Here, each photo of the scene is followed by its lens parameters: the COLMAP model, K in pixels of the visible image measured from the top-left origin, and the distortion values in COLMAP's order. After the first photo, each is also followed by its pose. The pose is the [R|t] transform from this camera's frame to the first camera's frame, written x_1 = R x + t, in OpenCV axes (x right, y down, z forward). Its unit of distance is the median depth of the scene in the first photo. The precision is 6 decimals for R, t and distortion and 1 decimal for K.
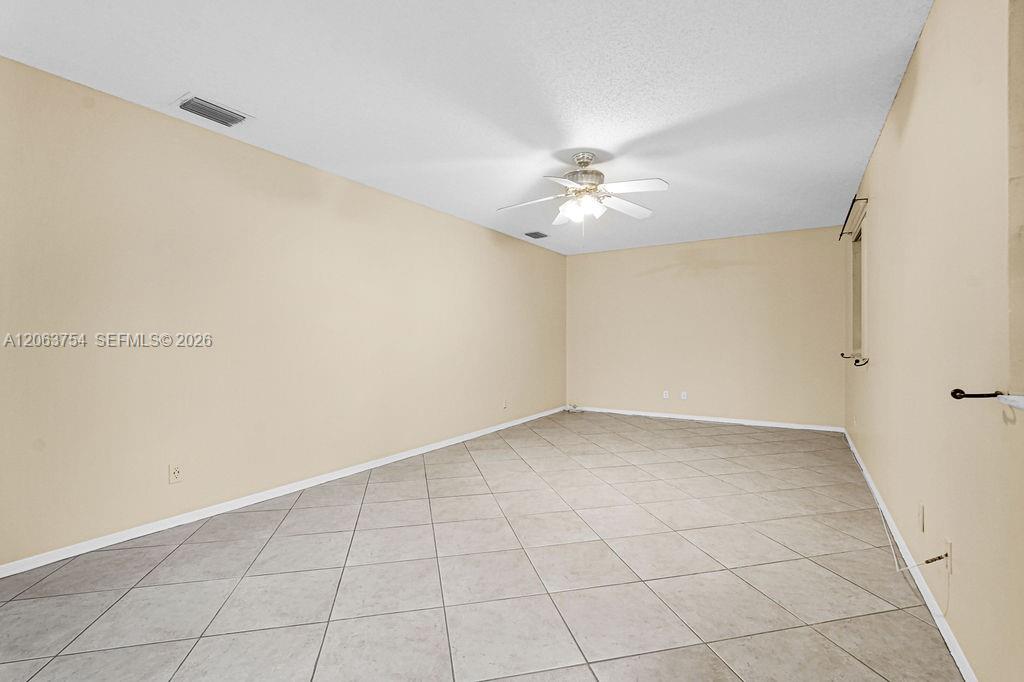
lens RADIAL K [[457.3, 0, 509.7], [0, 457.3, 341.9], [0, 0, 1]] dist [-0.003936, 0.000491]
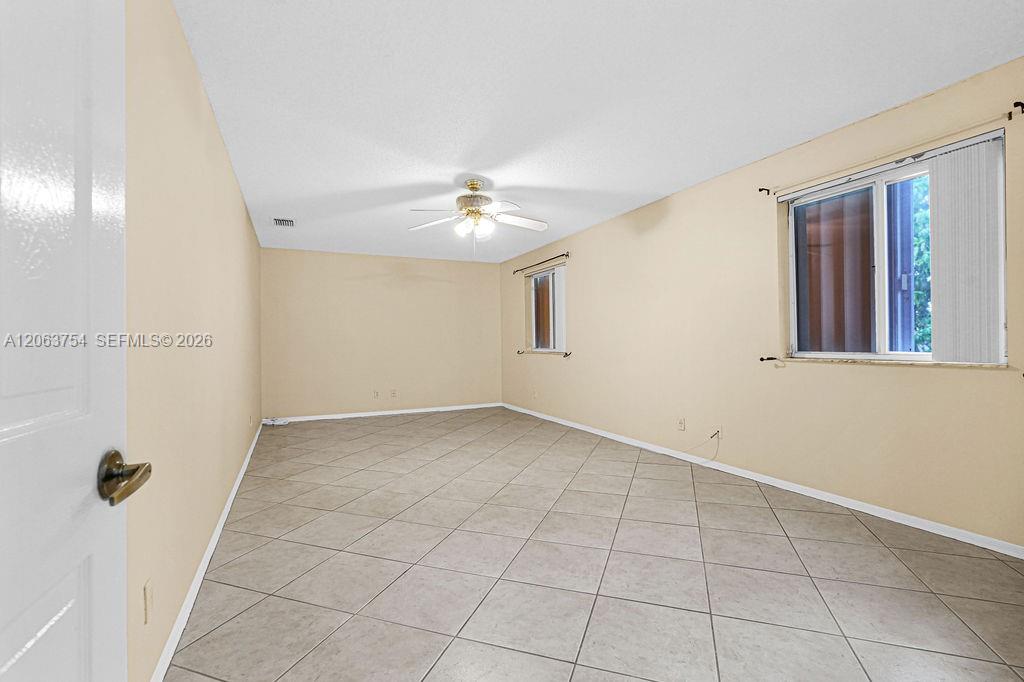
lens RADIAL K [[457.3, 0, 510.7], [0, 457.3, 343.9], [0, 0, 1]] dist [-0.003936, 0.000491]
pose [[0.534990, -0.002919, 0.844853, -0.936104], [0.011582, 0.999925, -0.003880, 0.009667], [-0.844779, 0.011861, 0.534984, 0.381840]]
